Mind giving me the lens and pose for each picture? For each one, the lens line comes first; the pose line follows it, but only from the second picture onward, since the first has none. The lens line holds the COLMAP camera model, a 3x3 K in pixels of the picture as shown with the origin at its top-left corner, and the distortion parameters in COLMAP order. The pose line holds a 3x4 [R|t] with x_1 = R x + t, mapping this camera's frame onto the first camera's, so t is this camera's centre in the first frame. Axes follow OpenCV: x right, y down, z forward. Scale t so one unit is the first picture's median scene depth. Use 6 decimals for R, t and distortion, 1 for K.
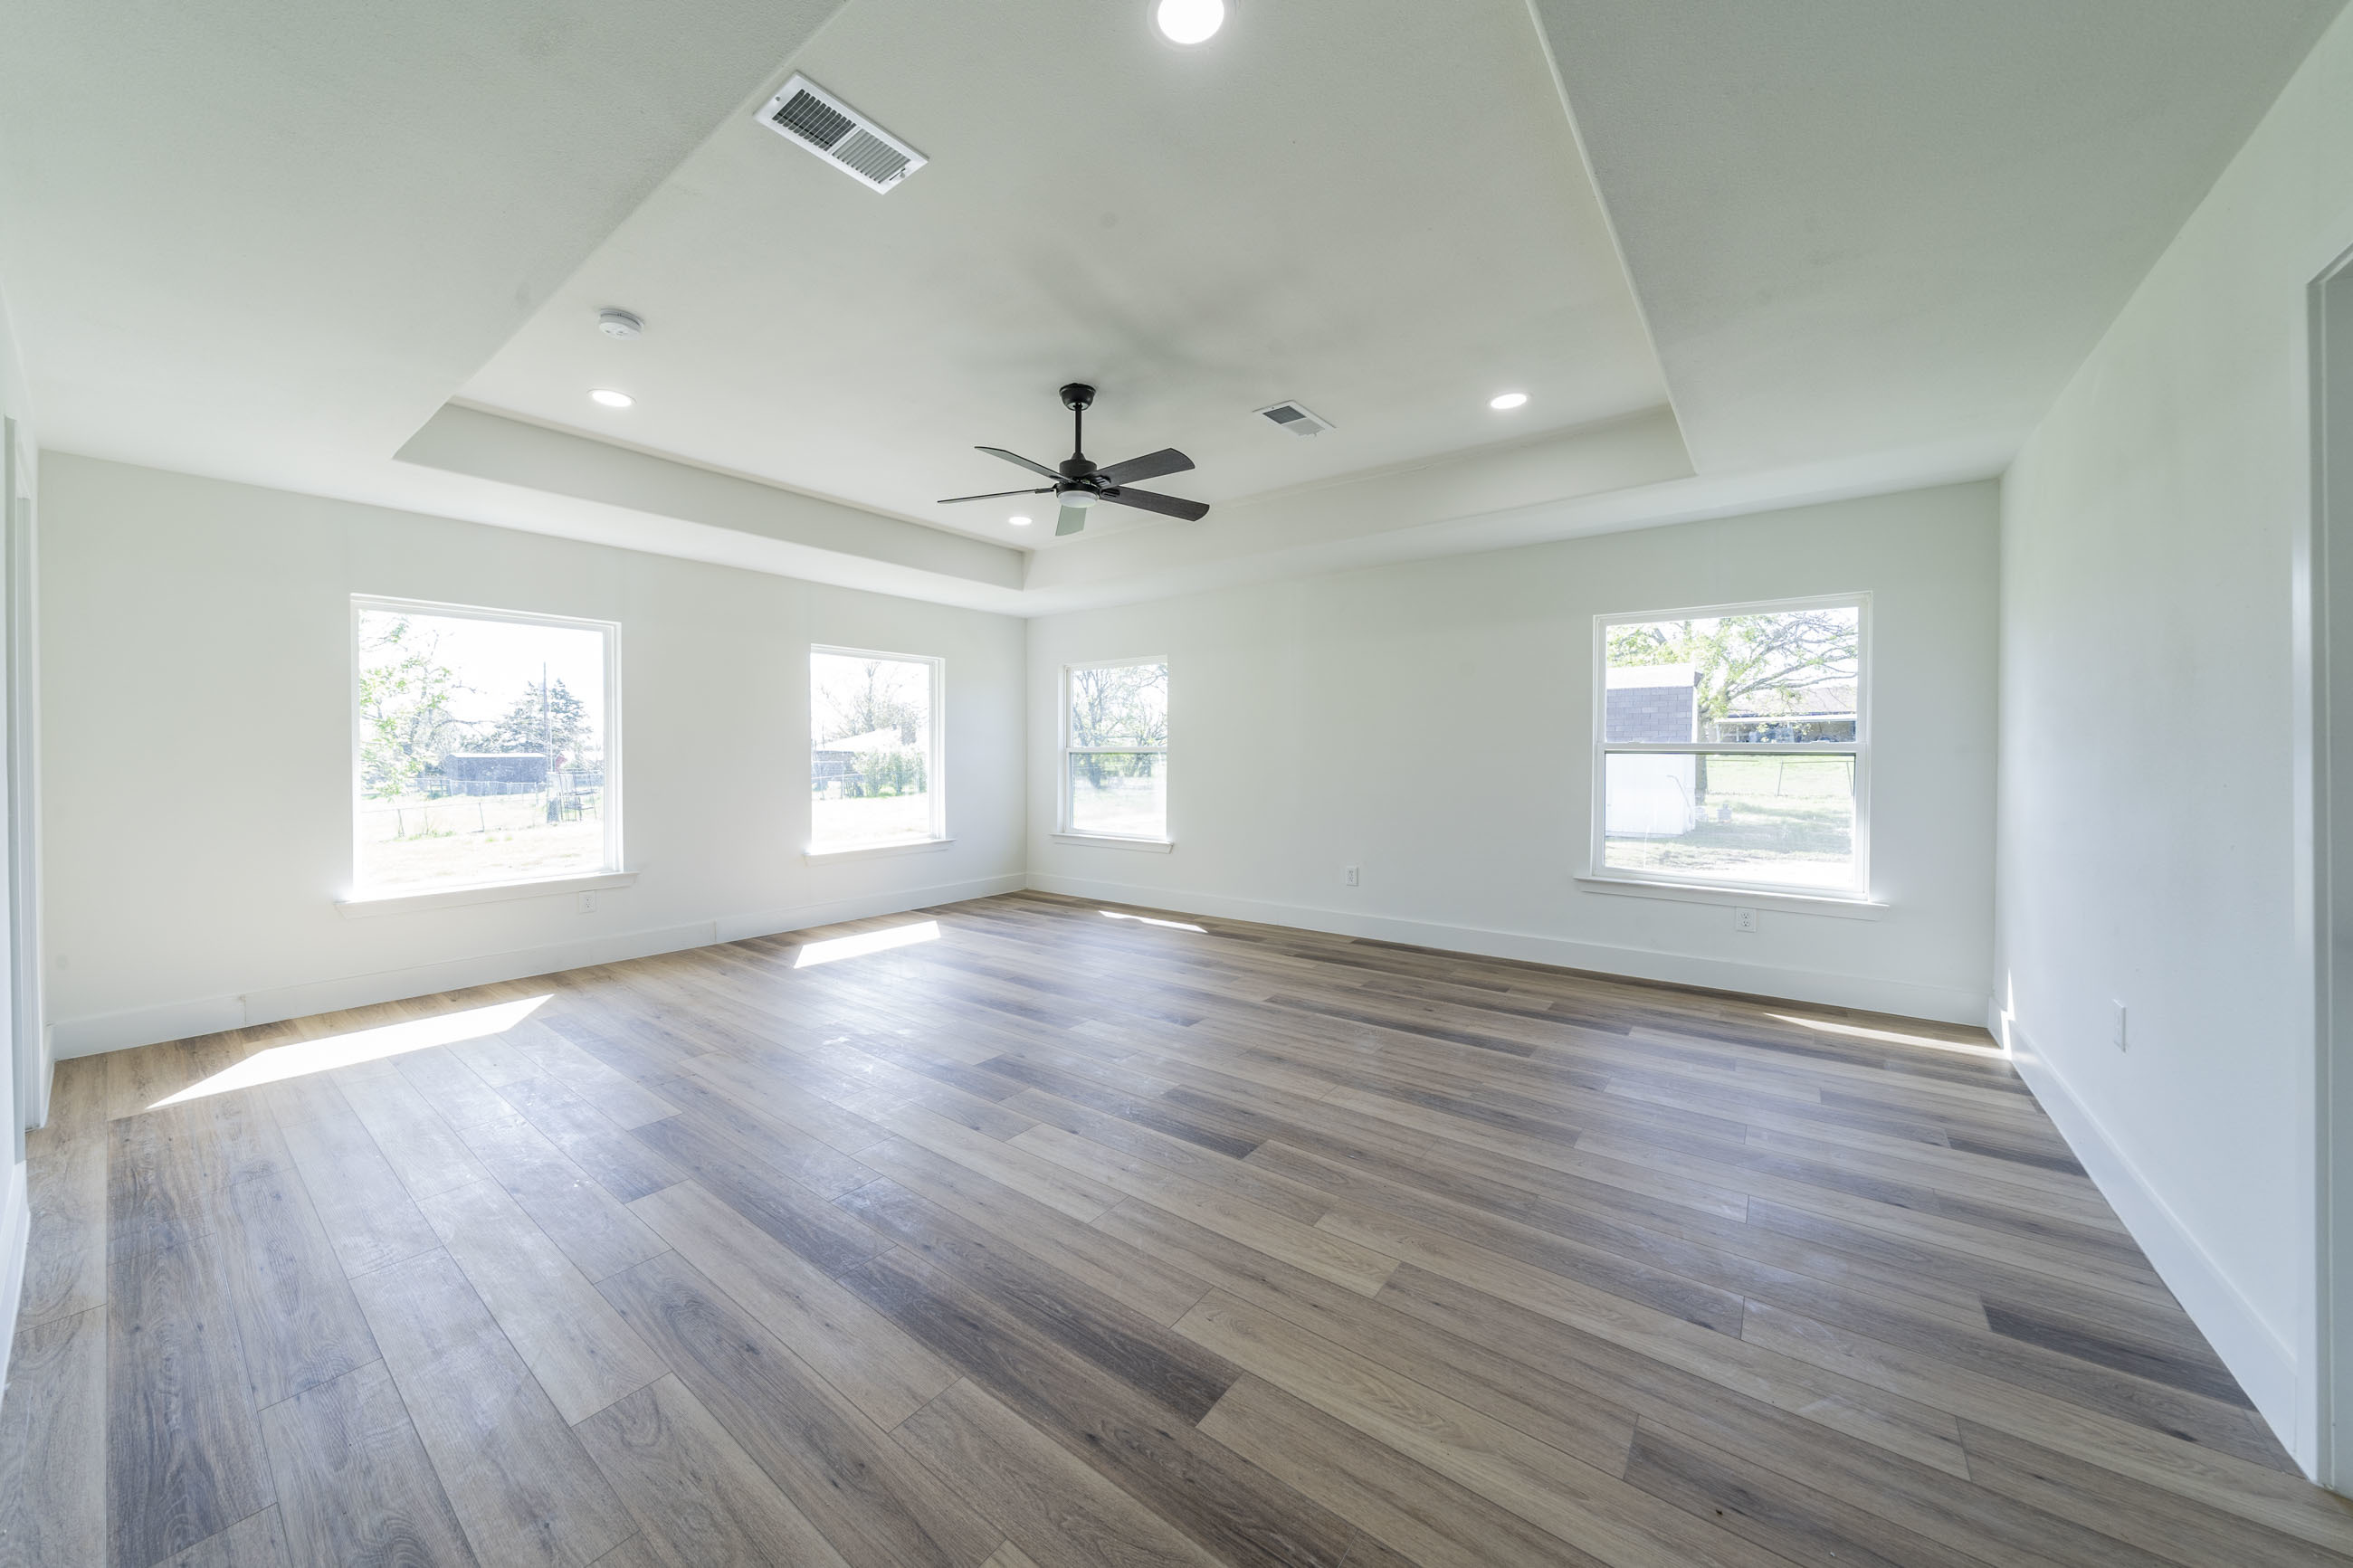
lens RADIAL K [[843.1, 0, 1169.0], [0, 843.1, 734.2], [0, 0, 1]] dist [-0.000265, -0.000055]
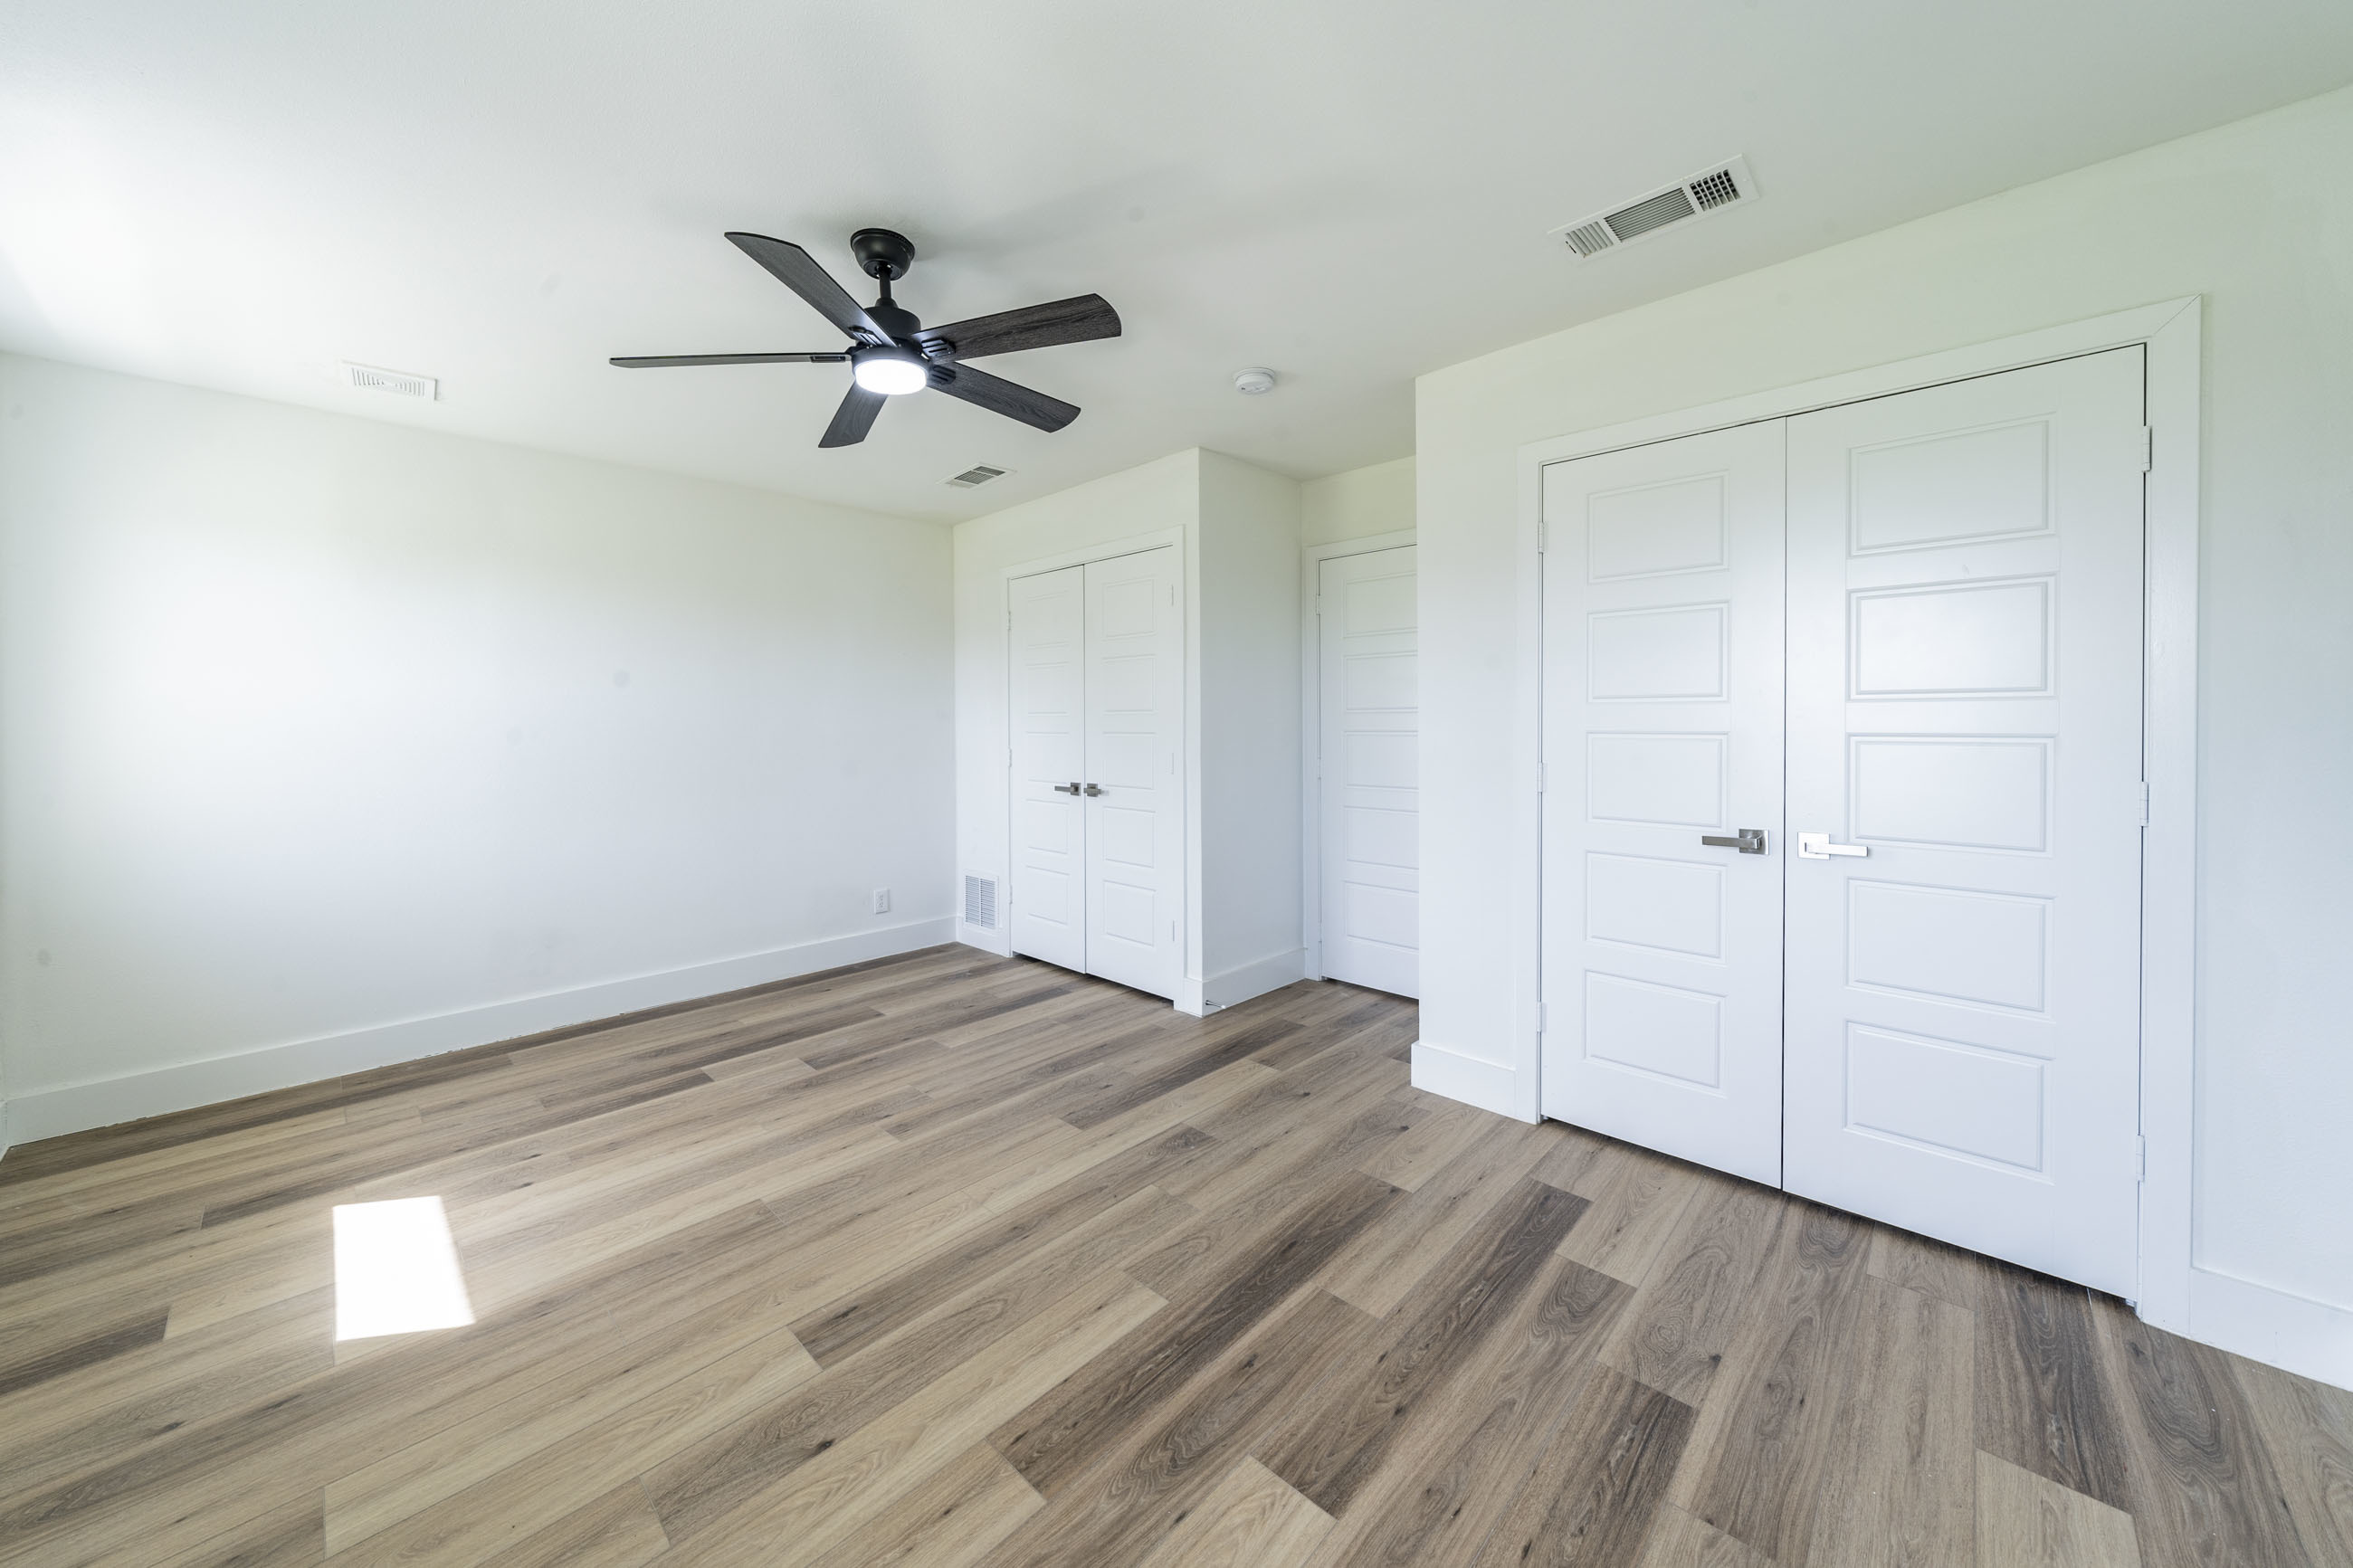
lens RADIAL K [[843.1, 0, 1169.0], [0, 843.1, 734.2], [0, 0, 1]] dist [-0.000265, -0.000055]
pose [[0.102356, -0.004707, 0.994737, -0.974071], [-0.006619, 0.999963, 0.005412, 0.029703], [-0.994726, -0.007138, 0.102321, 0.772728]]
